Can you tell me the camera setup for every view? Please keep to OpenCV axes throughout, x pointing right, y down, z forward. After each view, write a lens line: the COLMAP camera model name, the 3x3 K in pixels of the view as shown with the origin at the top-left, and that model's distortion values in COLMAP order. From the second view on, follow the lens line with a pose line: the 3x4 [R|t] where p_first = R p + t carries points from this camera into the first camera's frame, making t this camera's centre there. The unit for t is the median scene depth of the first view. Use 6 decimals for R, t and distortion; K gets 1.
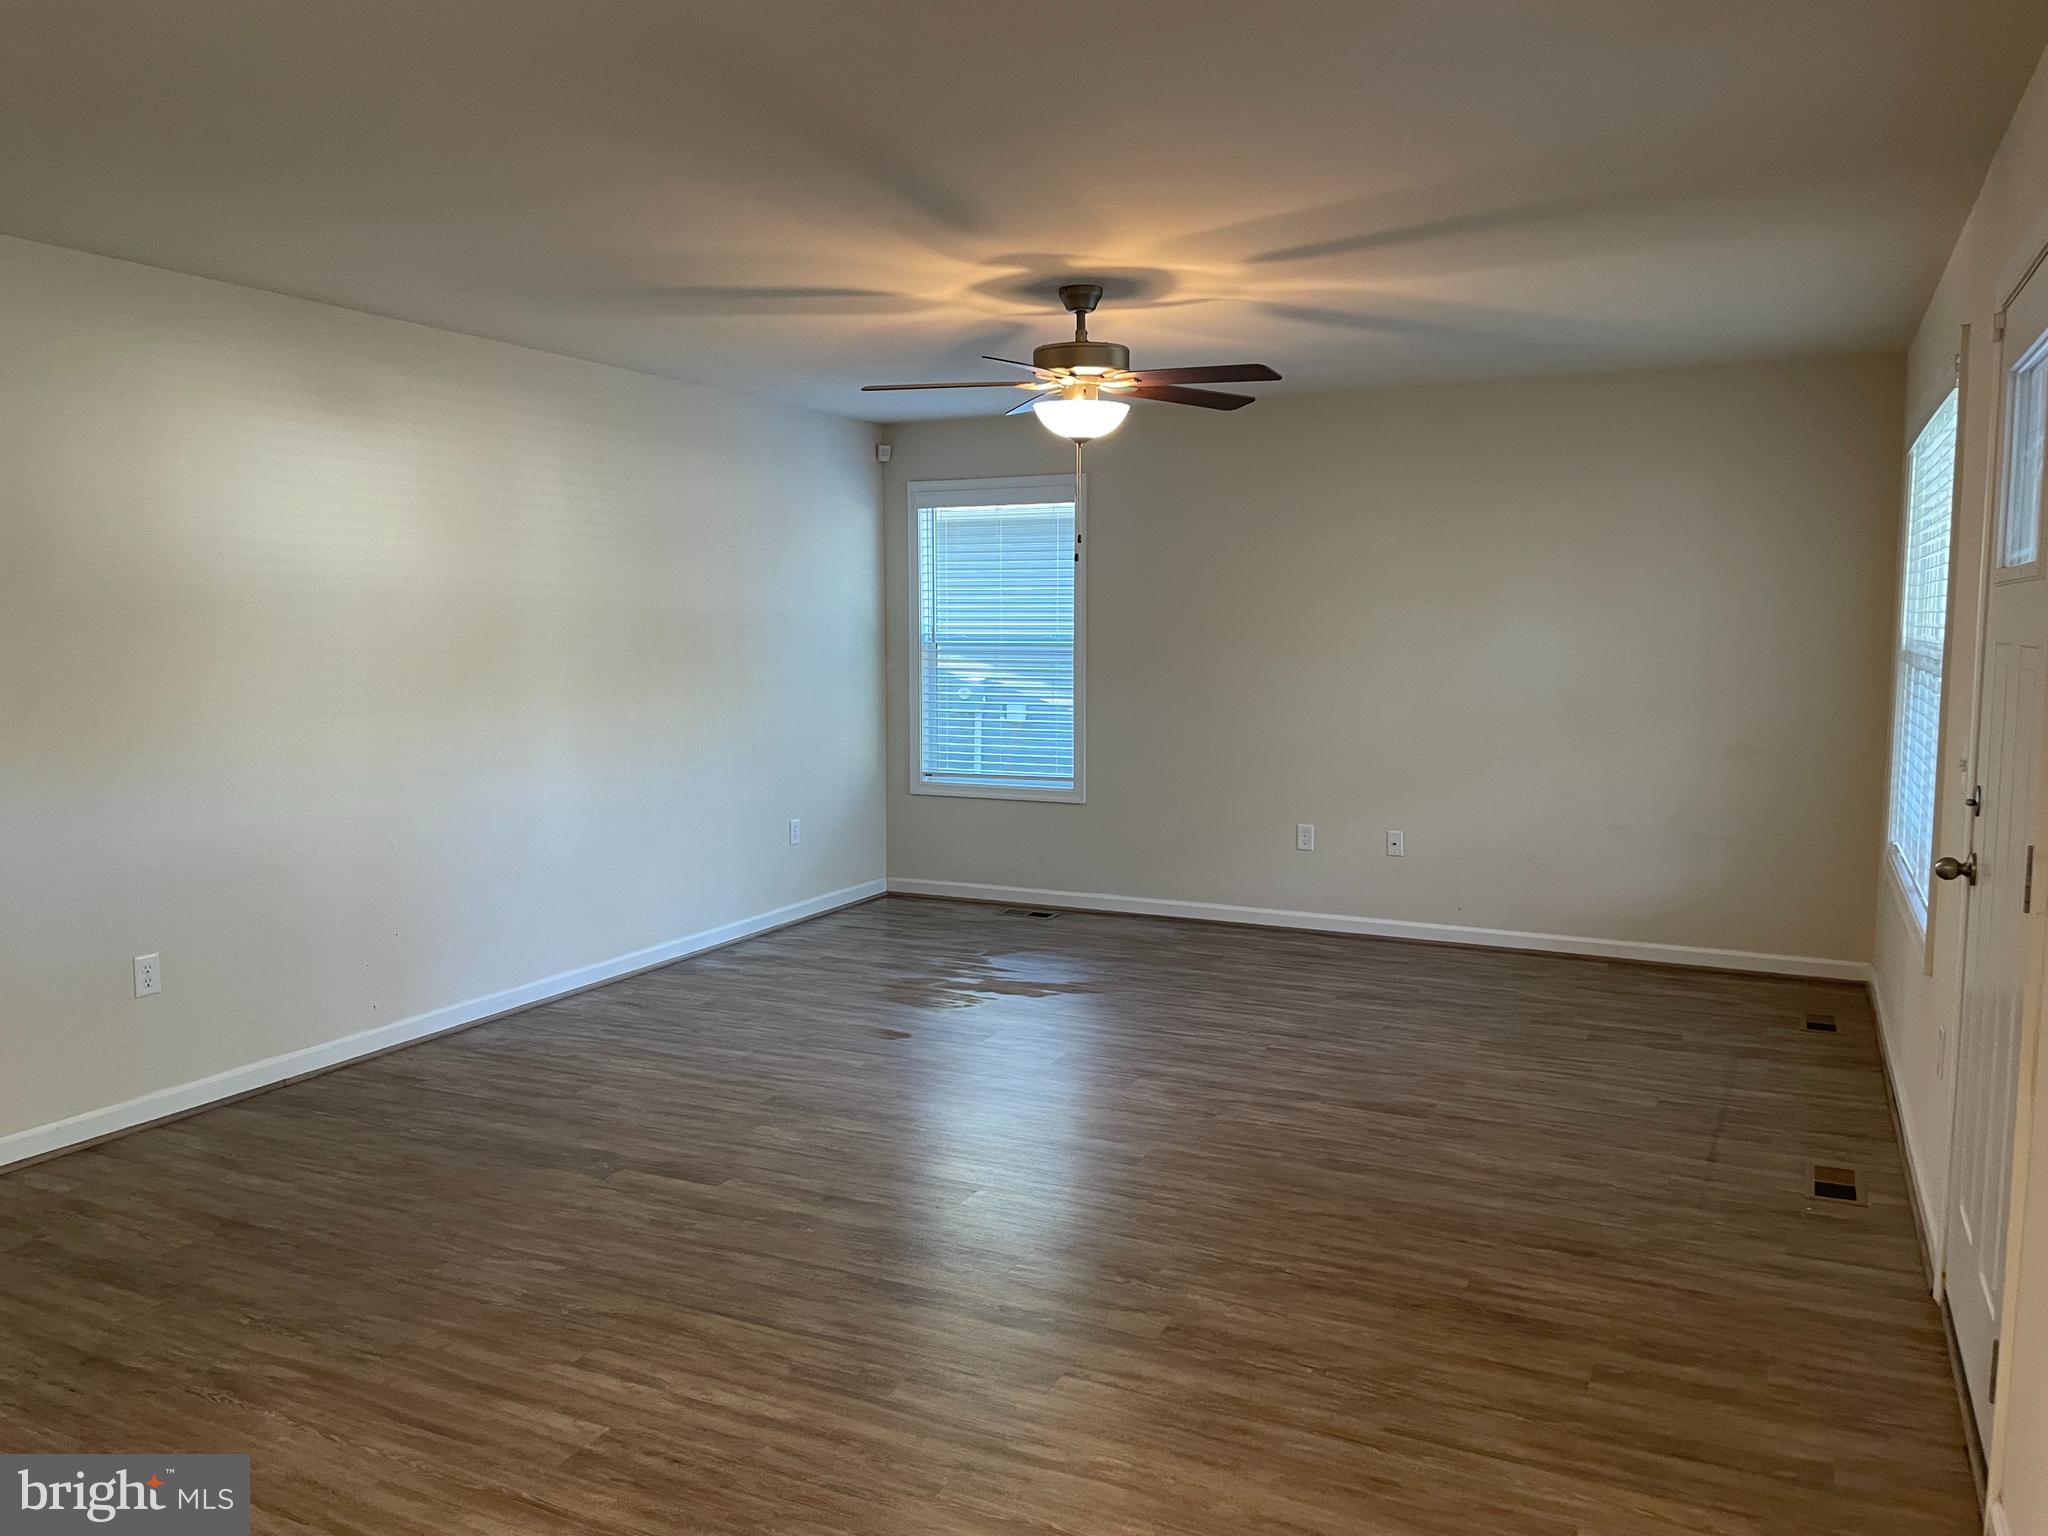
lens RADIAL K [[1570.0, 0, 1017.9], [0, 1570.0, 761.7], [0, 0, 1]] dist [0.082309, -0.108388]
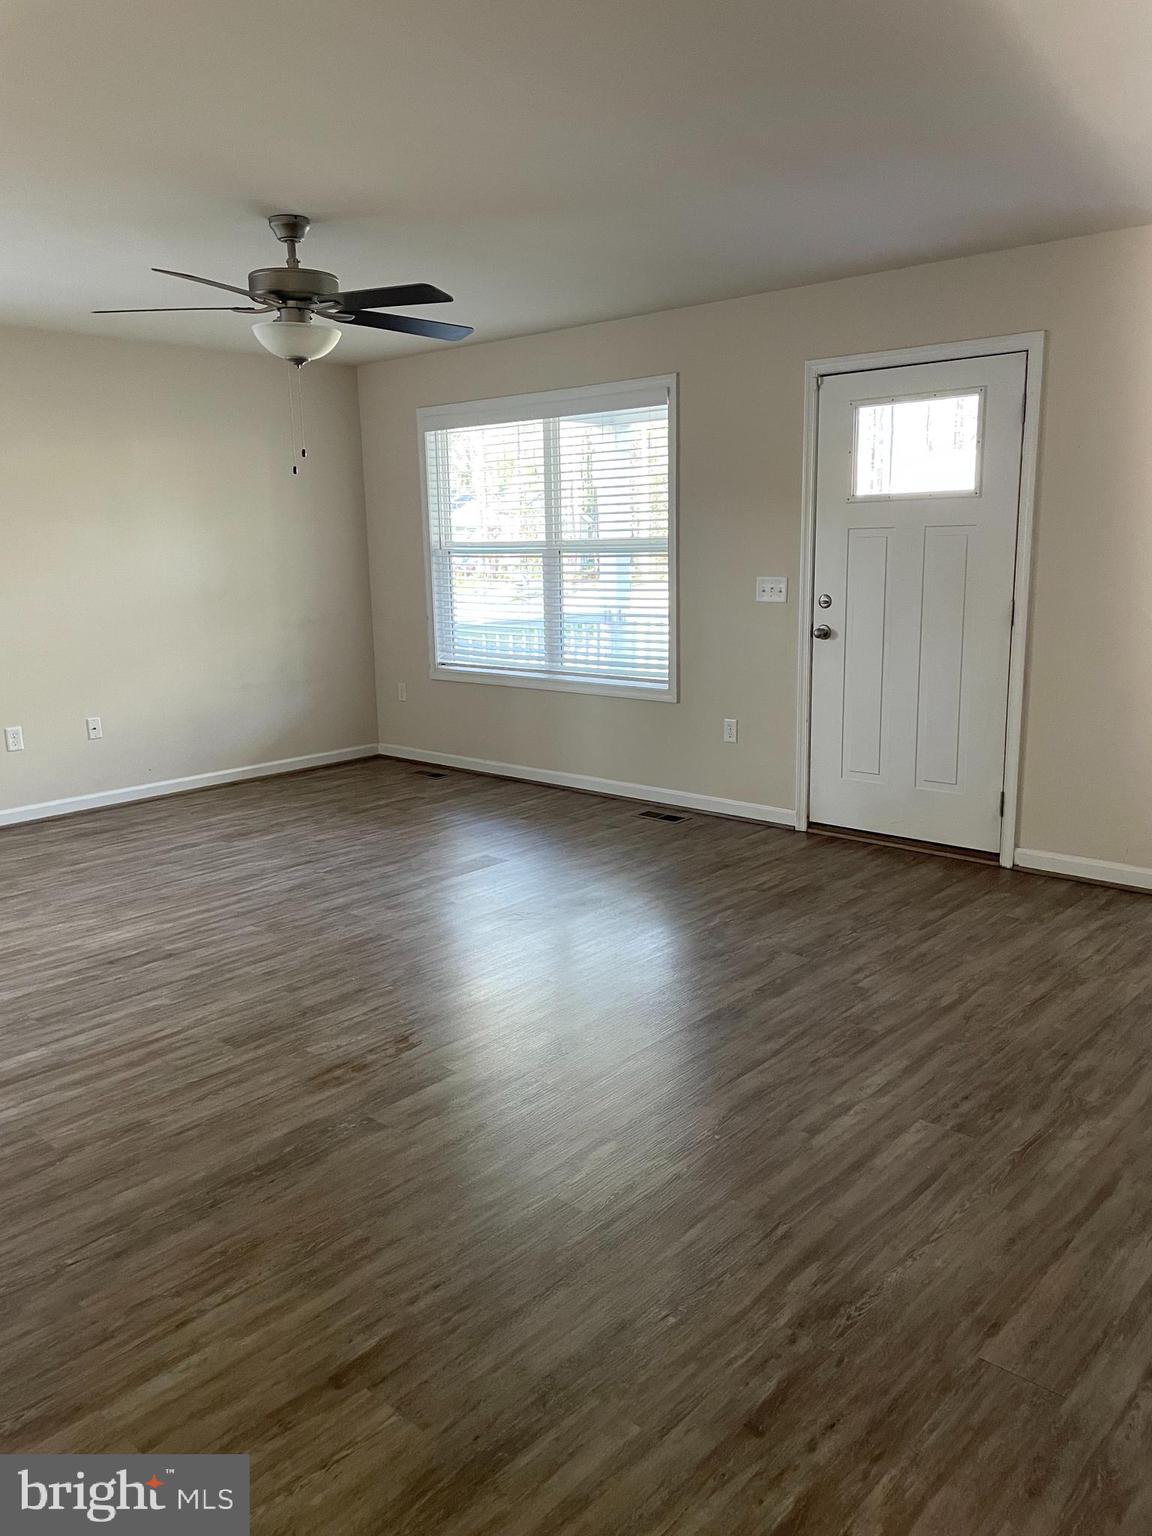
lens RADIAL K [[1177.5, 0, 579.4], [0, 1177.5, 762.0], [0, 0, 1]] dist [0.082309, -0.108388]
pose [[0.266601, -0.191144, 0.944663, -0.750687], [0.113176, 0.979565, 0.166265, -0.044438], [-0.957139, 0.062586, 0.282786, 0.600693]]
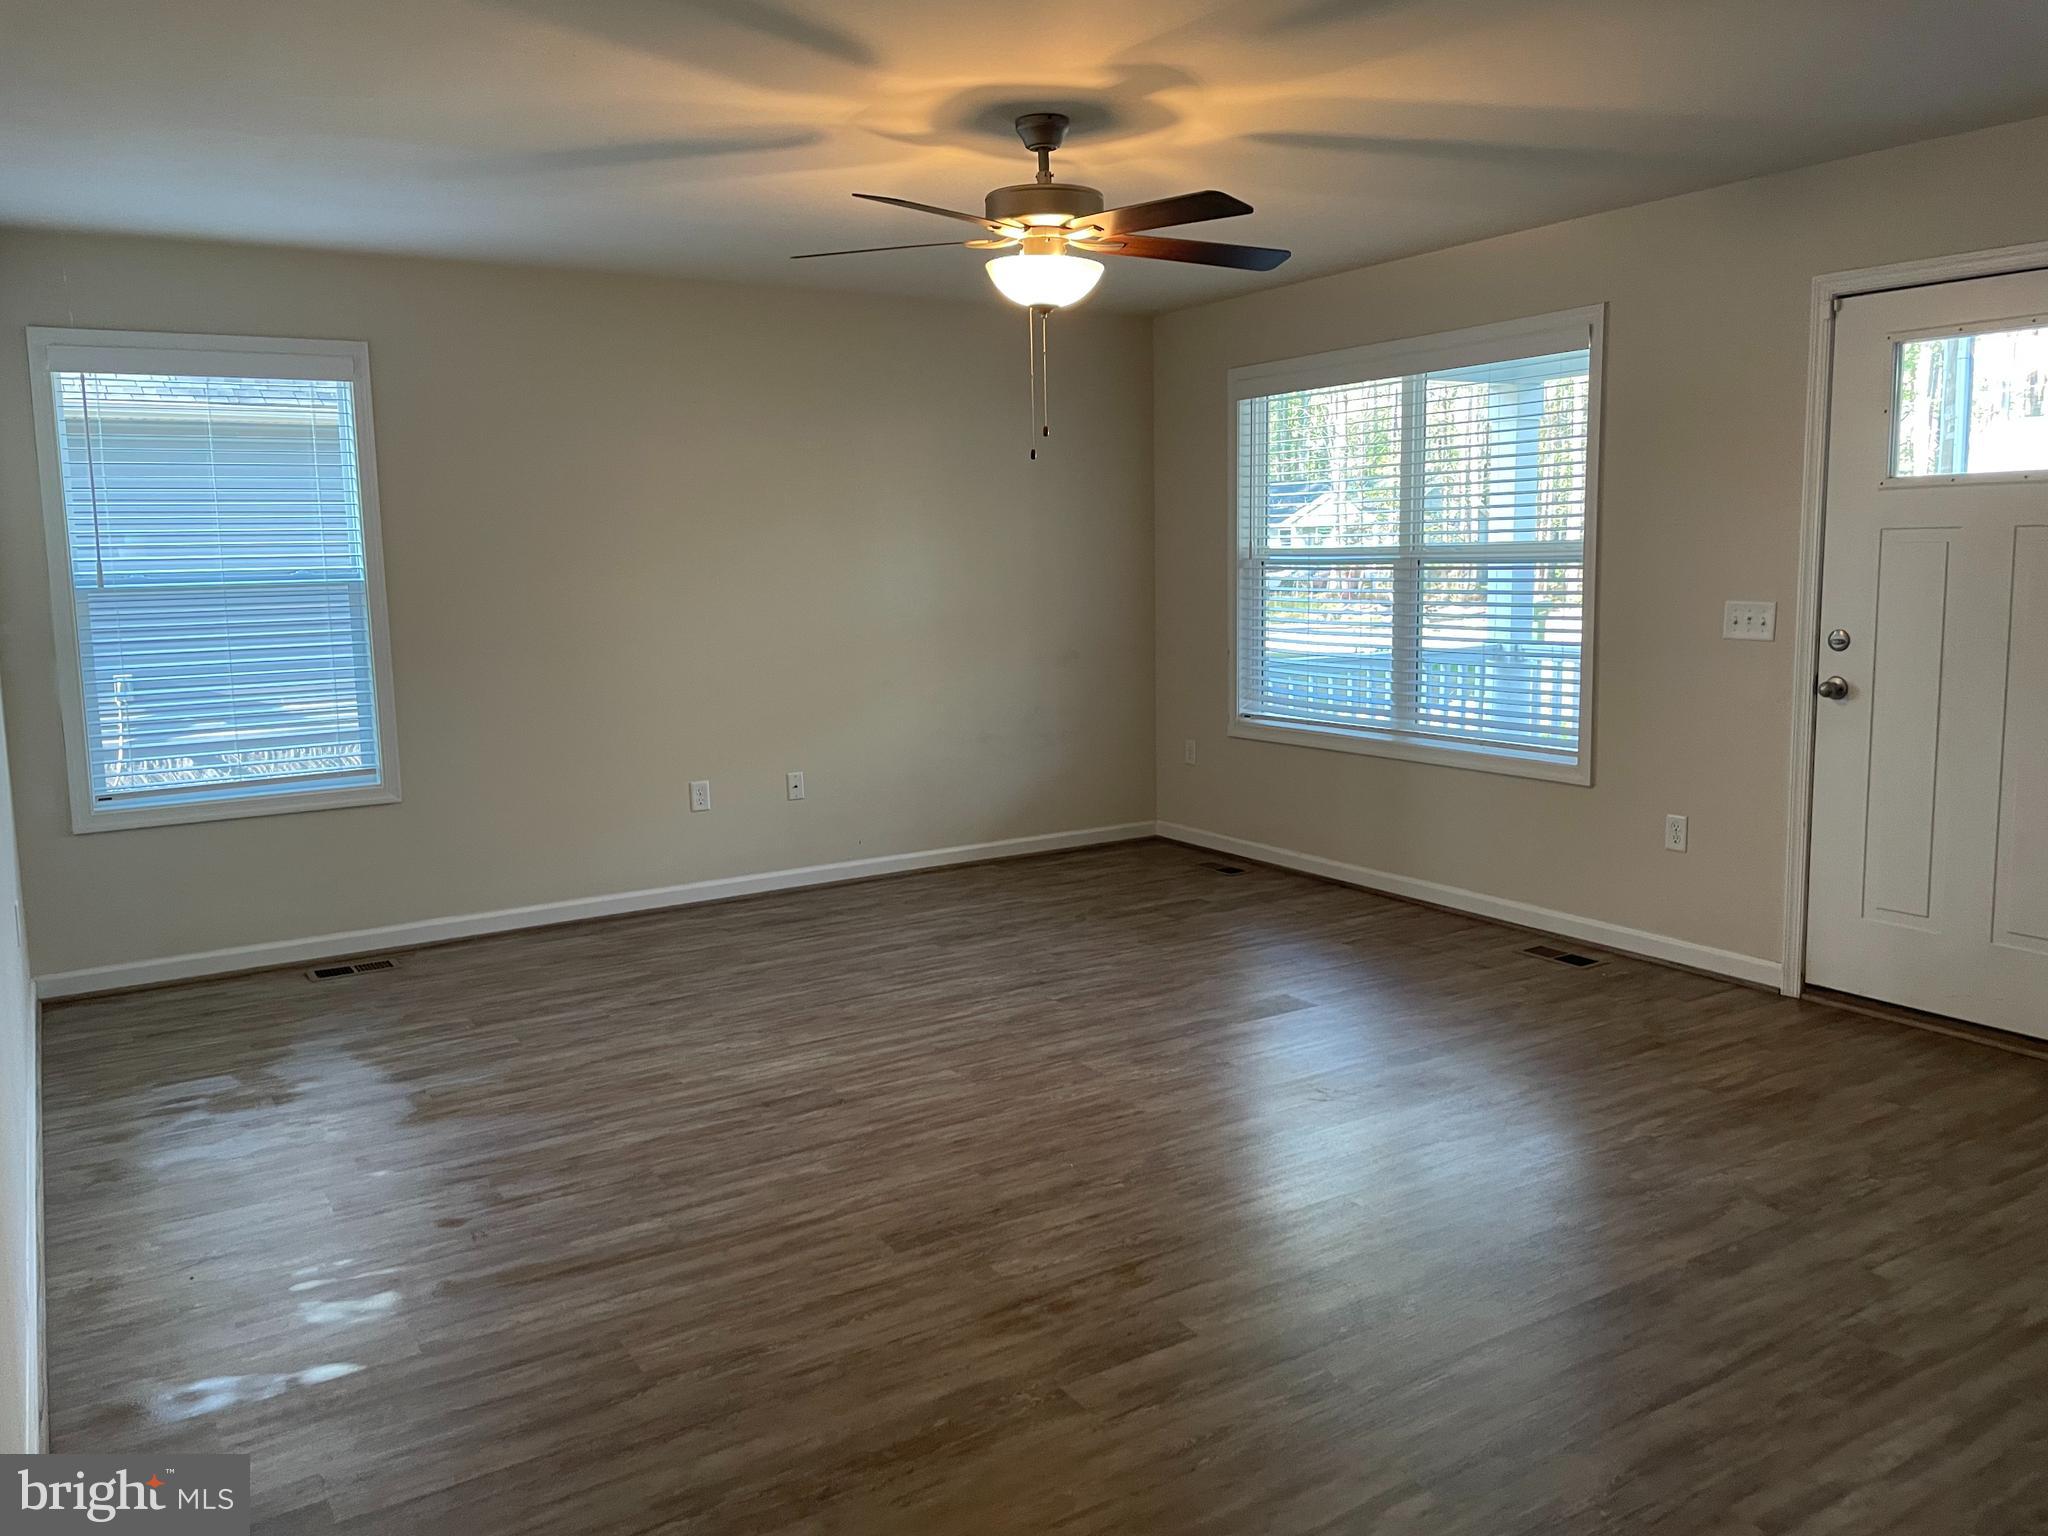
lens RADIAL K [[1570.0, 0, 1020.2], [0, 1570.0, 740.8], [0, 0, 1]] dist [0.082309, -0.108388]
pose [[0.523625, -0.118379, 0.843684, -0.684333], [0.102424, 0.991864, 0.075602, -0.044401], [-0.845770, 0.046826, 0.531490, 0.594695]]
